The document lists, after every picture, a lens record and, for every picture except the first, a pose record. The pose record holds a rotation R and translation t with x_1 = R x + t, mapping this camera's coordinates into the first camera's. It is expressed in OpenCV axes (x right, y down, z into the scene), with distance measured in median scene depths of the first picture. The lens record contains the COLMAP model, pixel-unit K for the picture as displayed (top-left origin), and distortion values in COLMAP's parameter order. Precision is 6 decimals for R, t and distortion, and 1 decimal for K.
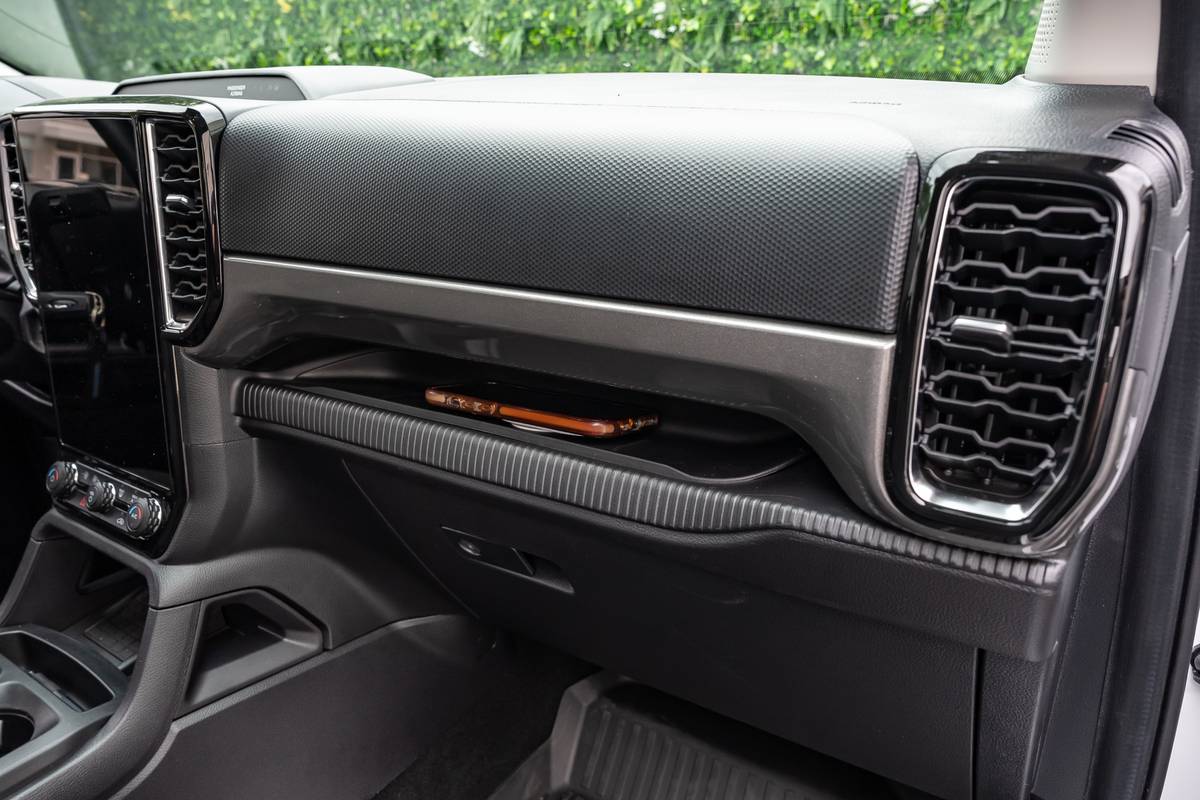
lens RADIAL K [[824.6, 0, 579.4], [0, 824.6, 410.9], [0, 0, 1]] dist [-0.002981, -0.001874]
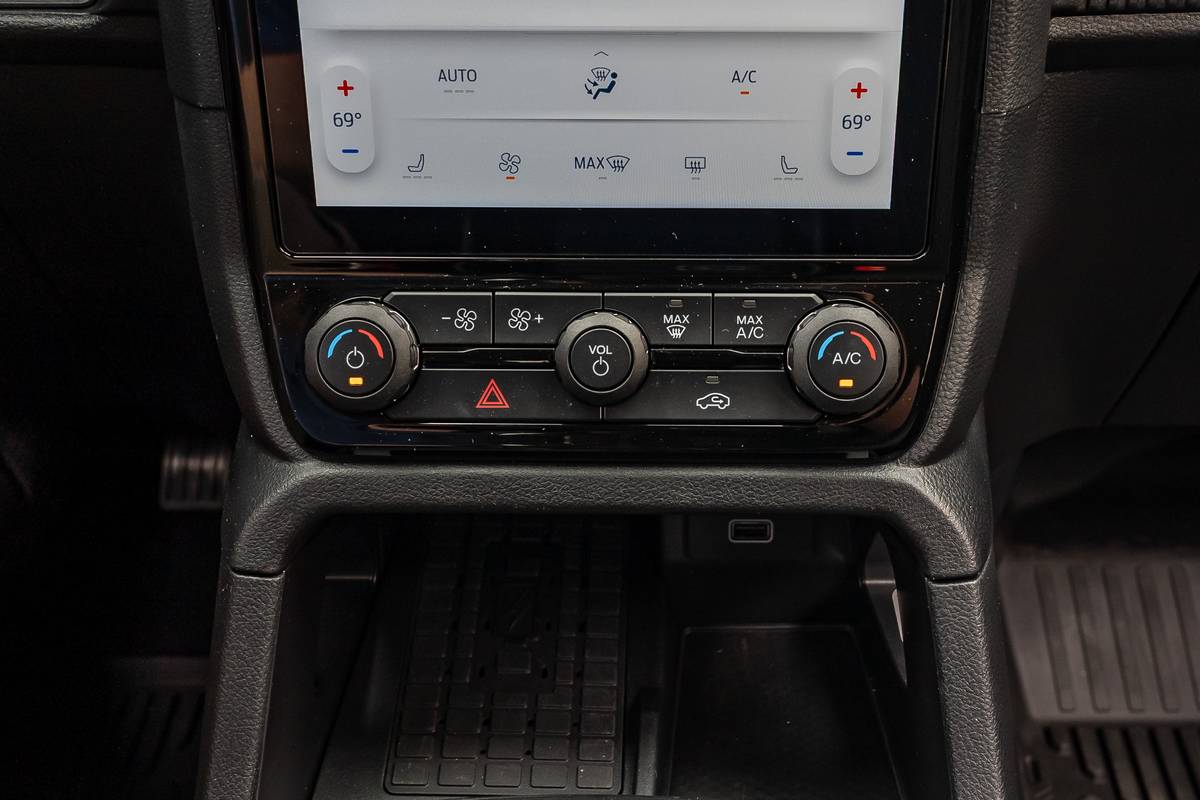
lens RADIAL K [[1537.2, 0, 661.7], [0, 1537.2, 365.5], [0, 0, 1]] dist [-0.015977, -0.035500]
pose [[0.827638, -0.268365, 0.492946, -0.767564], [0.171560, 0.957207, 0.233070, -0.028363], [-0.534400, -0.108328, 0.838261, 0.414874]]
